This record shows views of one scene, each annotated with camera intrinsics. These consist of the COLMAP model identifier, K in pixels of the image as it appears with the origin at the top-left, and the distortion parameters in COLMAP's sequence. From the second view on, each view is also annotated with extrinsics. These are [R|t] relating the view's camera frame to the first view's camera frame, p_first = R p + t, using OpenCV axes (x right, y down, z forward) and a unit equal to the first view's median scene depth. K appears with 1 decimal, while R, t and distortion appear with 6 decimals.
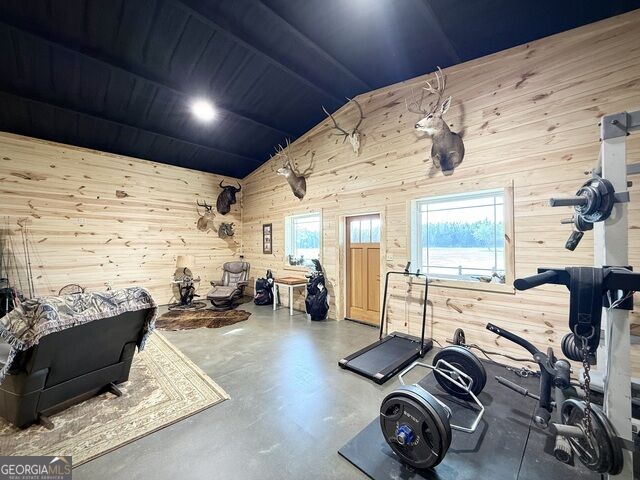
lens RADIAL K [[256.0, 0, 319.2], [0, 256.0, 241.9], [0, 0, 1]] dist [-0.000061, 0.000301]
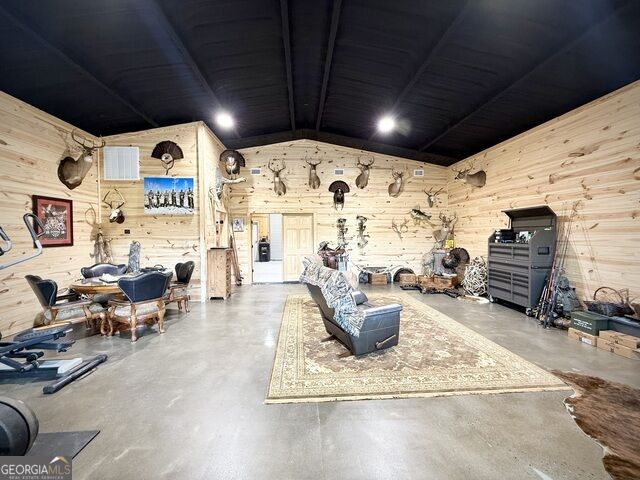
lens RADIAL K [[256.0, 0, 320.7], [0, 256.0, 239.5], [0, 0, 1]] dist [-0.000061, 0.000301]
pose [[-0.656968, 0.015437, -0.753761, 0.148630], [0.014896, 0.999861, 0.007494, 0.027109], [0.753771, -0.006304, -0.657106, 1.398385]]
